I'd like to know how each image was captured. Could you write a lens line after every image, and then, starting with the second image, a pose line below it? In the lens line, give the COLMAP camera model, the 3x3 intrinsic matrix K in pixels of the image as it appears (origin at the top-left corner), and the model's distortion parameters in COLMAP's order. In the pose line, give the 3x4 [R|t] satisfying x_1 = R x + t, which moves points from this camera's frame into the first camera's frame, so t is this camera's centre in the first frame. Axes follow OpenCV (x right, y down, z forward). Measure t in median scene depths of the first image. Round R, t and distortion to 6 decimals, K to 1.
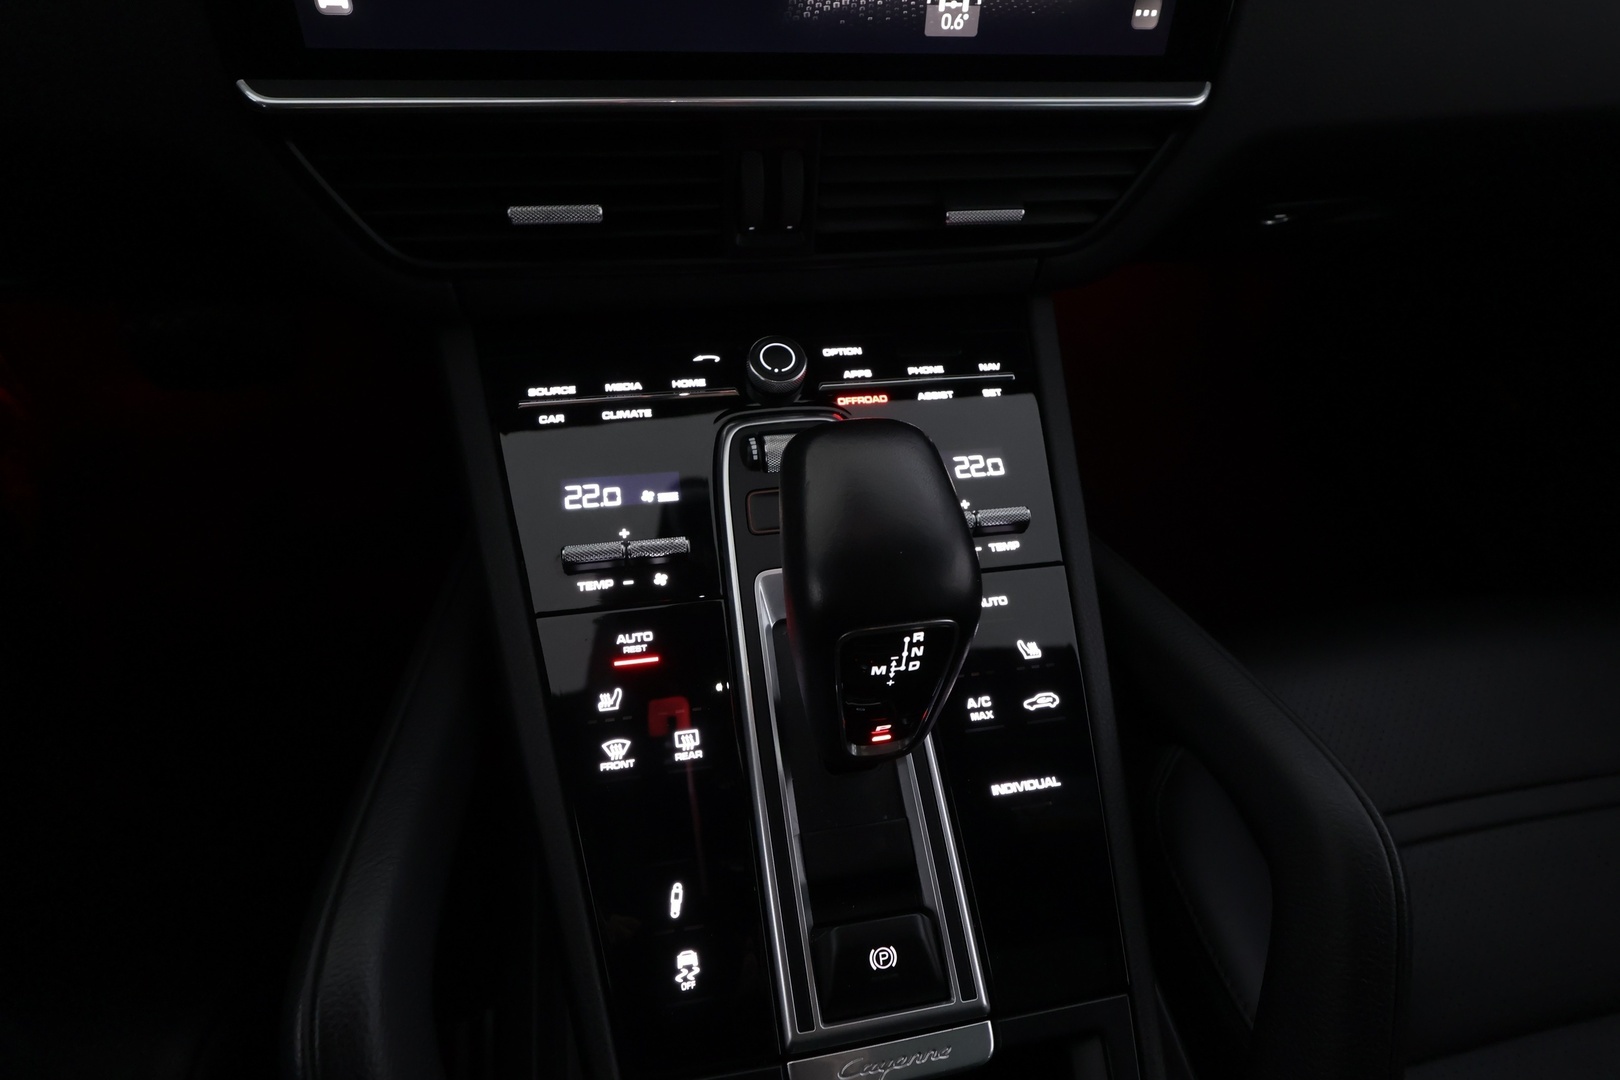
lens RADIAL K [[910.6, 0, 806.8], [0, 910.6, 544.3], [0, 0, 1]] dist [0.004364, -0.001437]
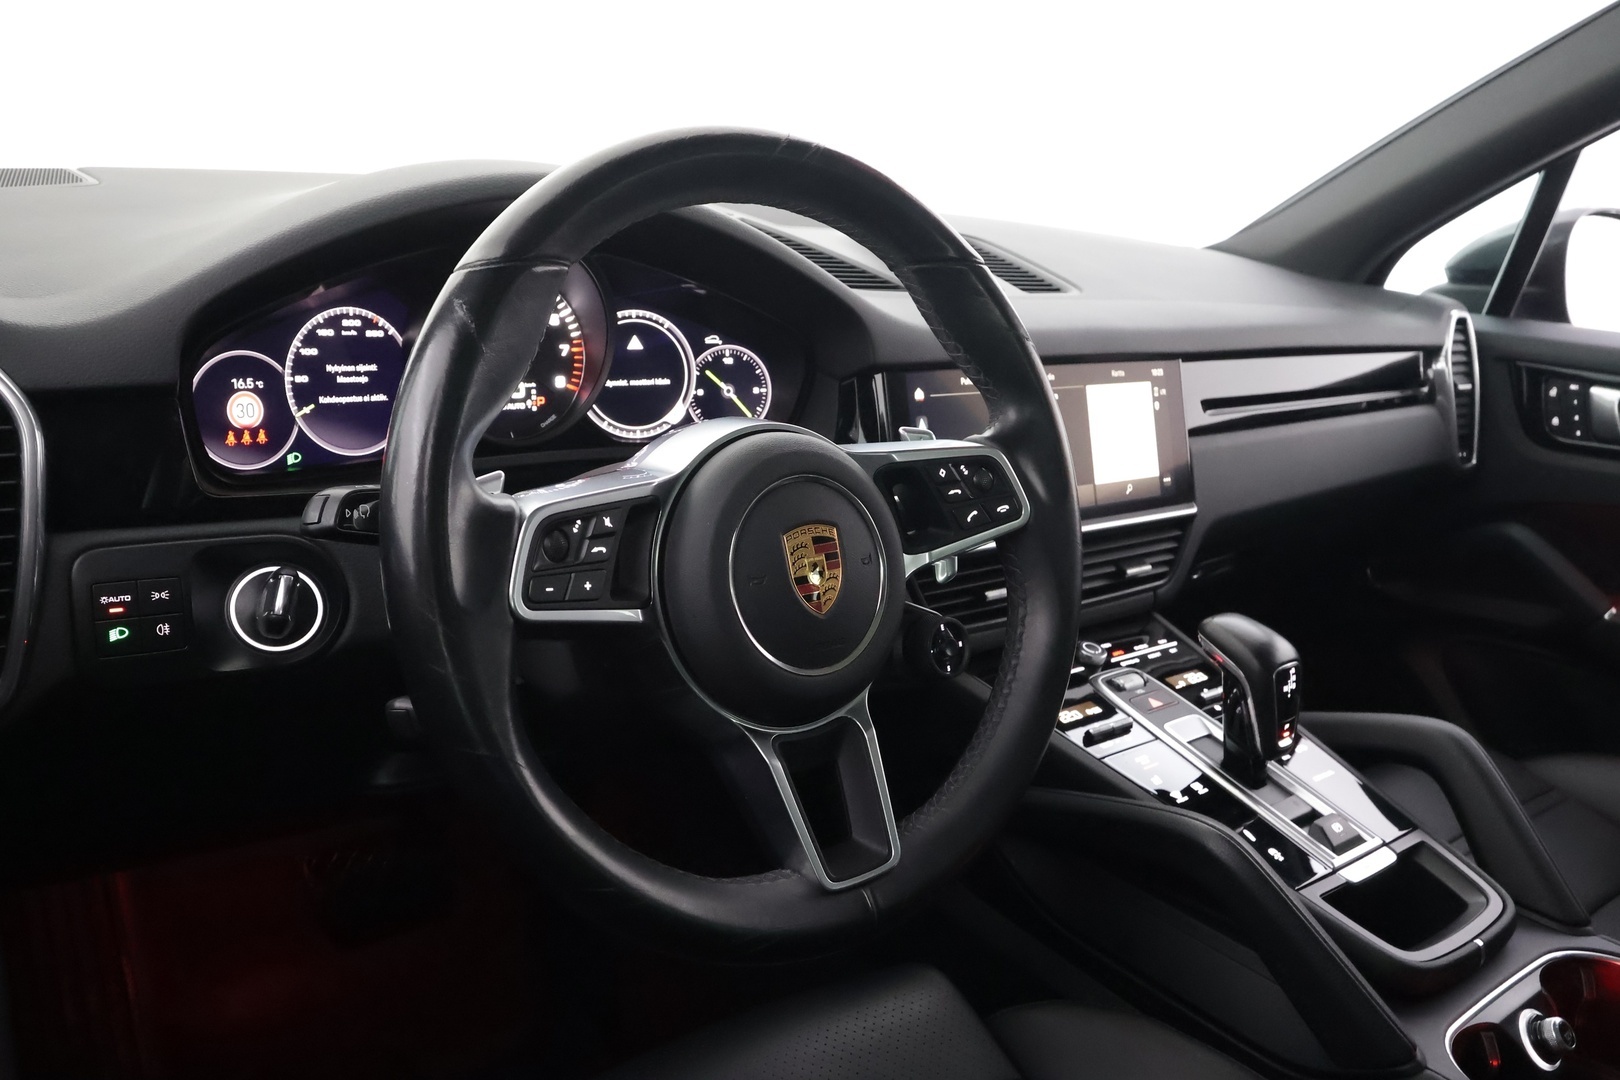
lens RADIAL K [[1254.4, 0, 792.3], [0, 1254.4, 543.4], [0, 0, 1]] dist [-0.014194, 0.017414]
pose [[0.891627, -0.148631, 0.427680, -1.773524], [0.355115, 0.815549, -0.456917, 0.629572], [-0.280882, 0.559275, 0.779946, -1.065284]]
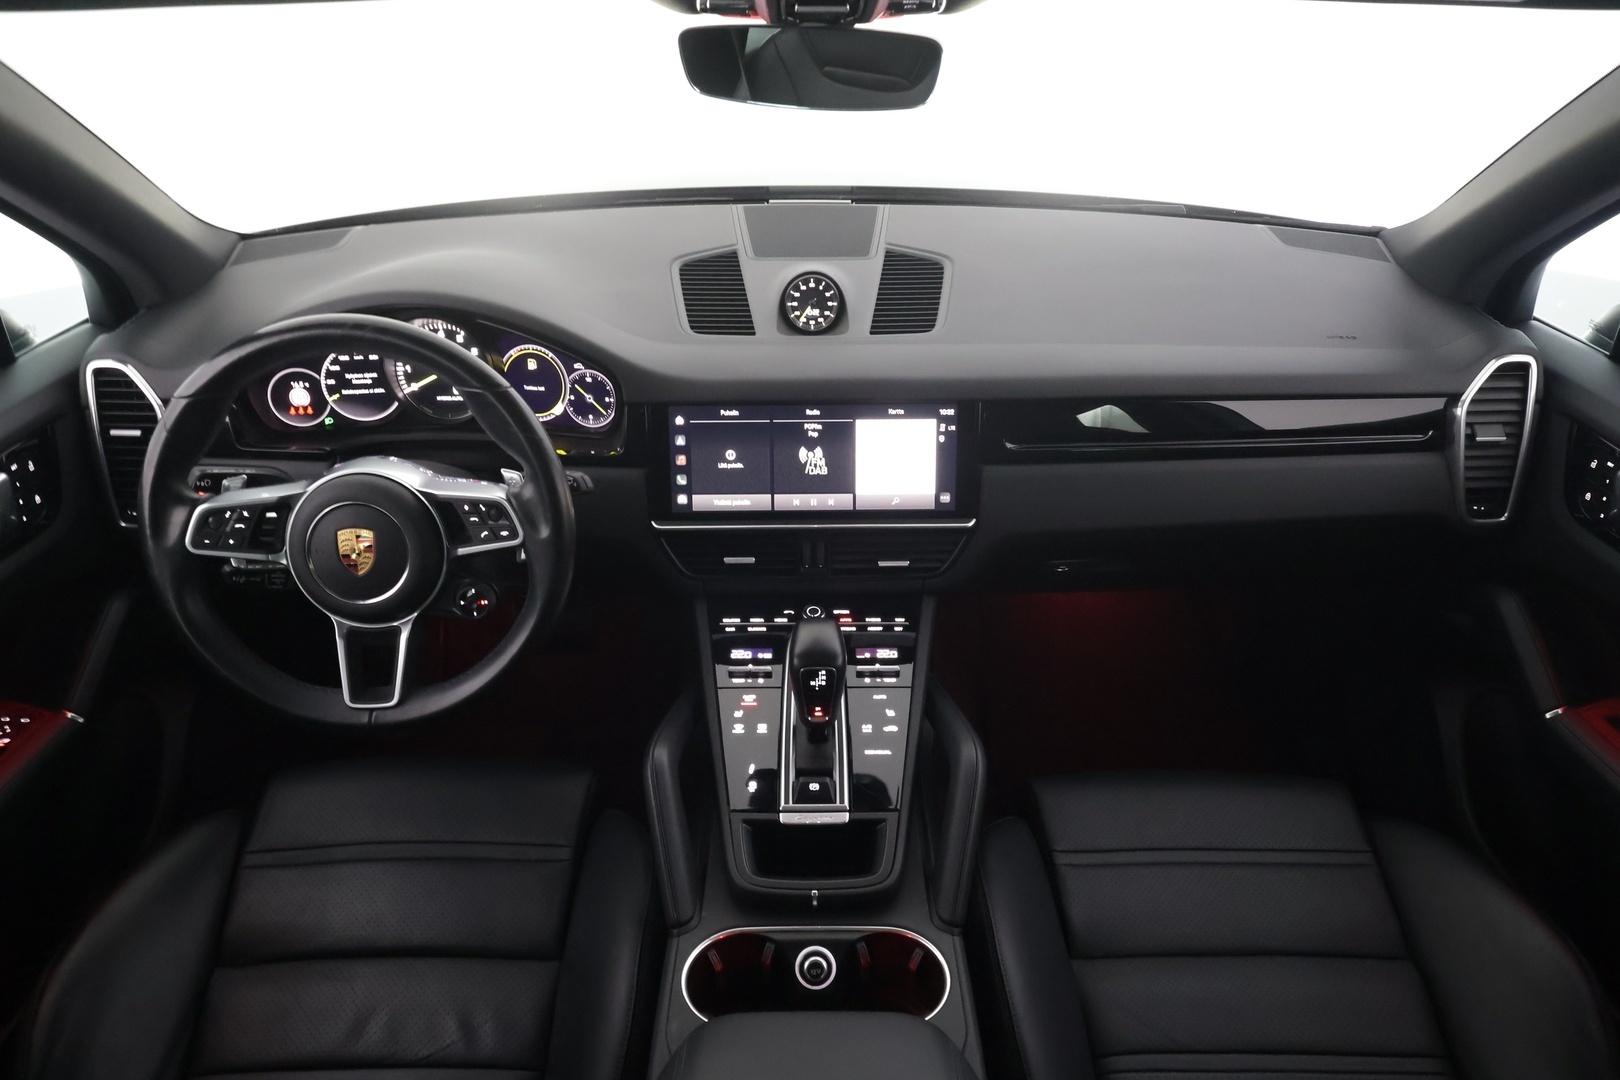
lens RADIAL K [[1072.0, 0, 800.5], [0, 1072.0, 546.0], [0, 0, 1]] dist [-0.003587, -0.004695]
pose [[0.976854, 0.010642, -0.213640, 0.626857], [-0.088225, 0.929897, -0.357083, 0.776672], [0.194864, 0.367666, 0.909313, -2.030467]]
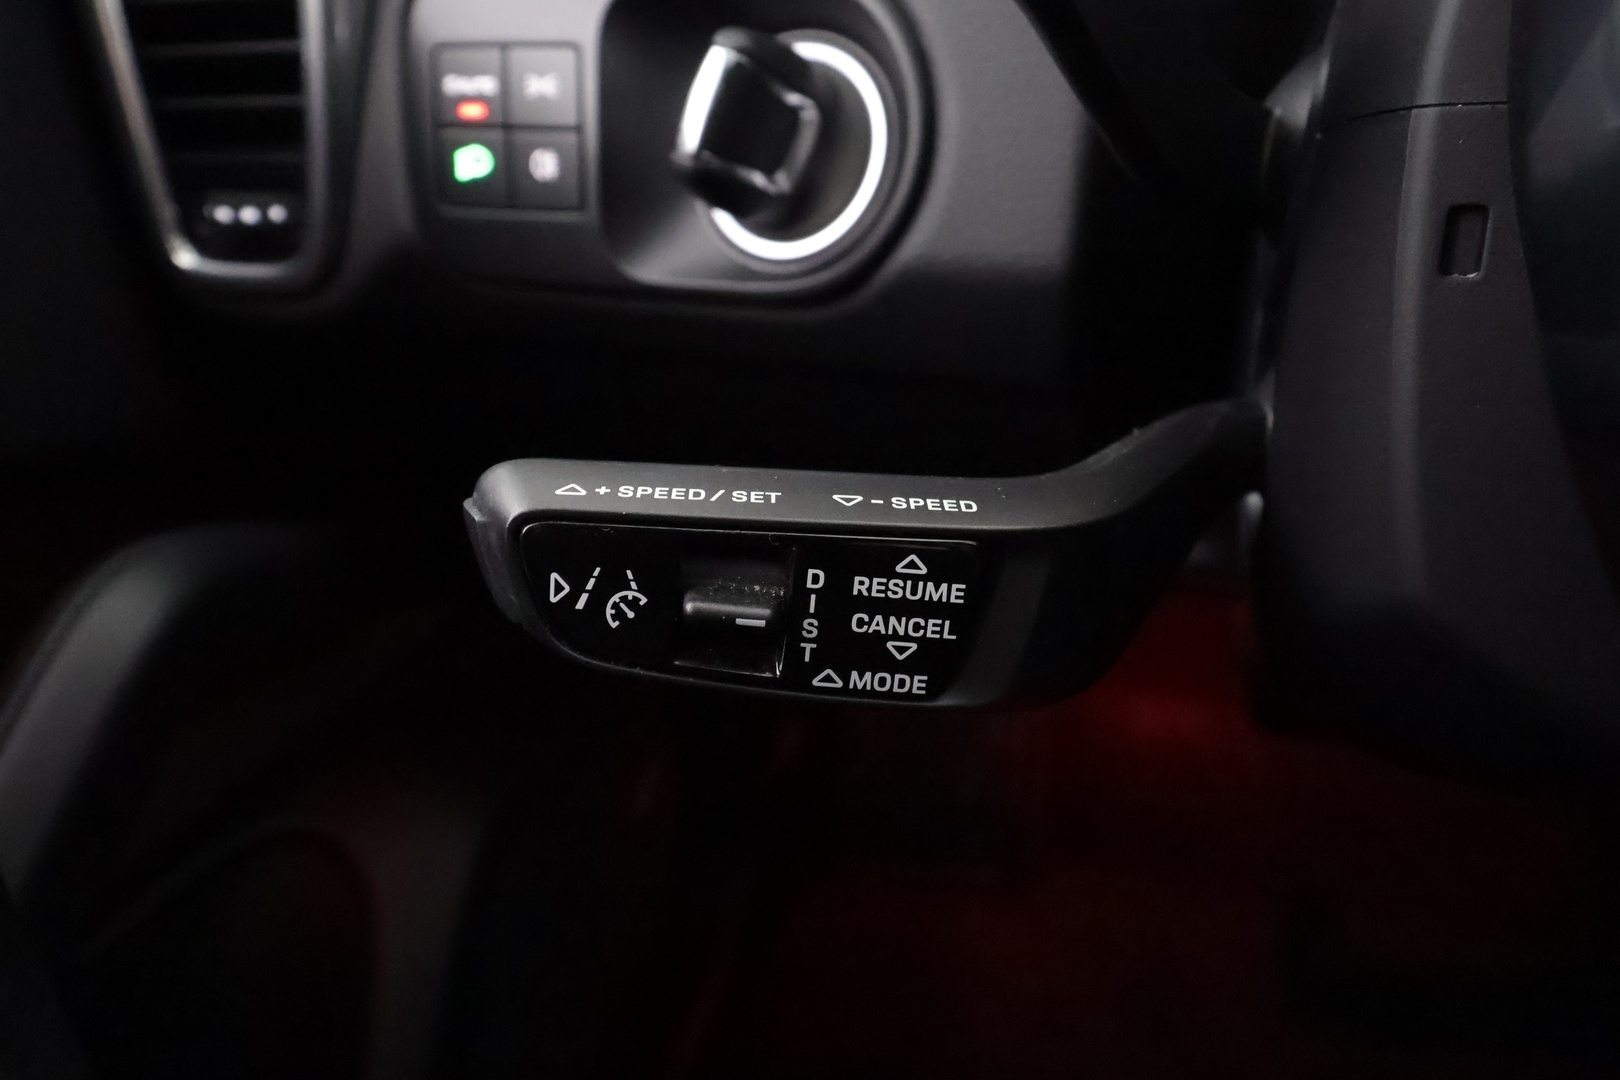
lens RADIAL K [[1166.7, 0, 808.5], [0, 1166.7, 535.6], [0, 0, 1]] dist [0.000973, -0.000269]
pose [[0.851246, 0.106234, -0.513901, -1.284621], [-0.261645, 0.934809, -0.240155, -0.008211], [0.454887, 0.338891, 0.823548, 0.122399]]
